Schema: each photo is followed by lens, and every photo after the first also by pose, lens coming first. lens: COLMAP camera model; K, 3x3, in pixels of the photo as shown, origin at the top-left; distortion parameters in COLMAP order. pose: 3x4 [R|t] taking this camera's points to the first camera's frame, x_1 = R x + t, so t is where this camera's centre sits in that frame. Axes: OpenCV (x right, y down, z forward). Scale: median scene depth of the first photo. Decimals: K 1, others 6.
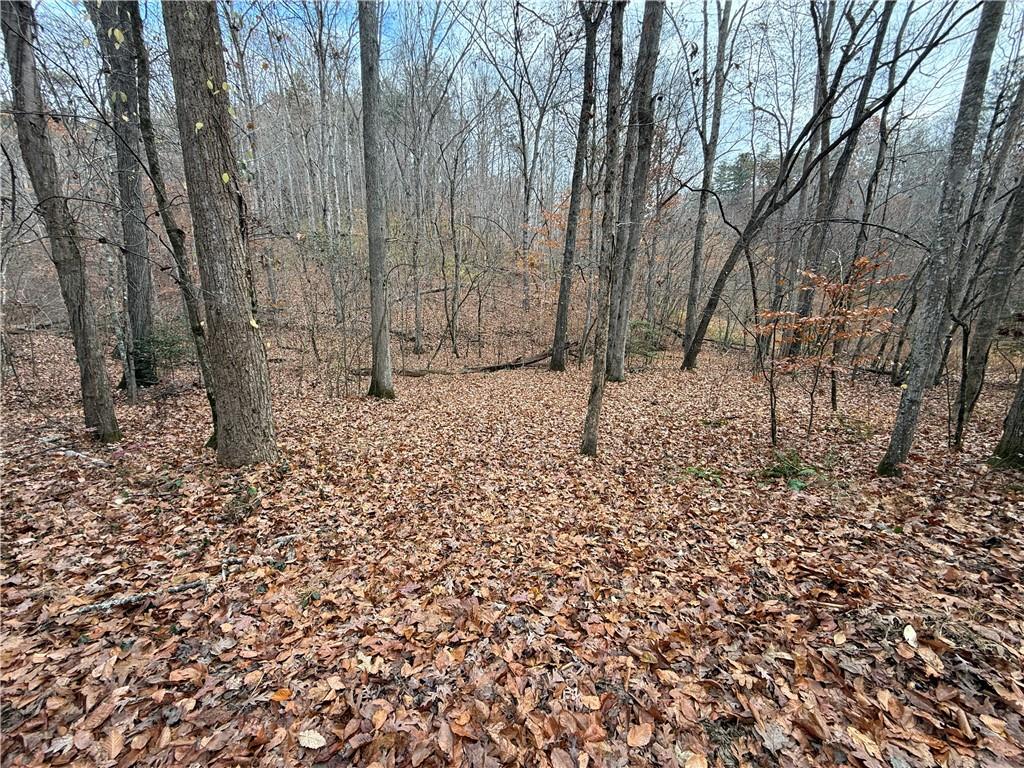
lens RADIAL K [[406.9, 0, 509.0], [0, 406.9, 383.8], [0, 0, 1]] dist [0.000331, -0.000163]
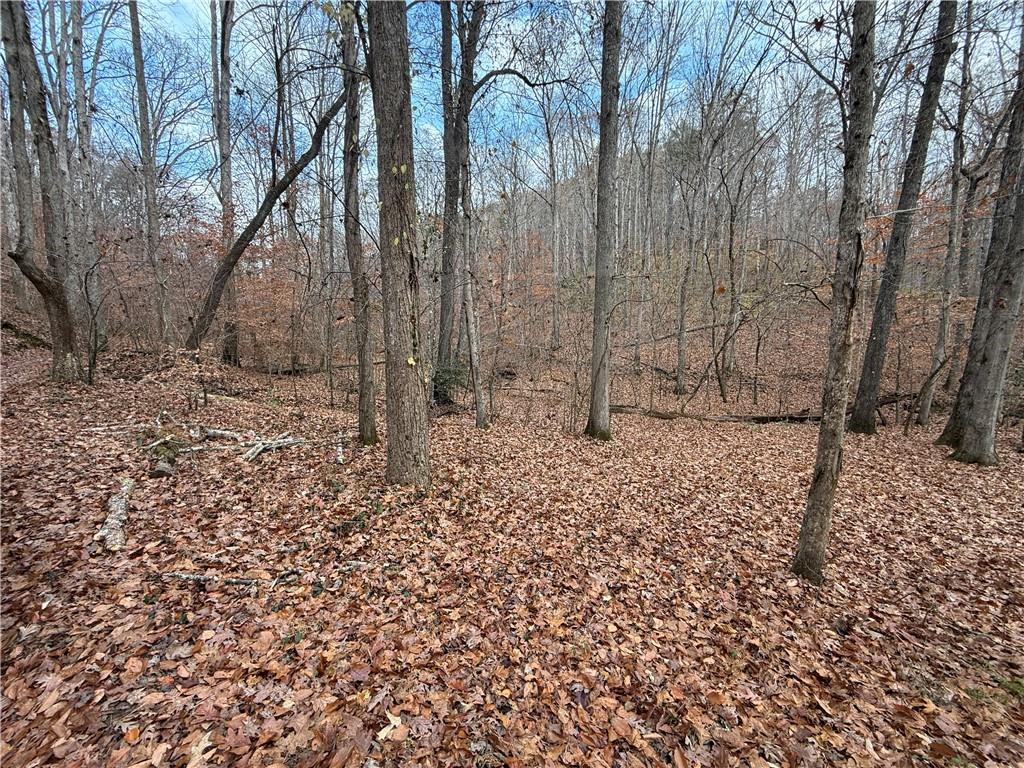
lens RADIAL K [[406.9, 0, 512.0], [0, 406.9, 384.5], [0, 0, 1]] dist [0.000331, -0.000163]
pose [[0.787123, 0.058346, -0.614031, 0.208993], [-0.111197, 0.992628, -0.048221, -0.041486], [0.606690, 0.106234, 0.787808, 0.191753]]
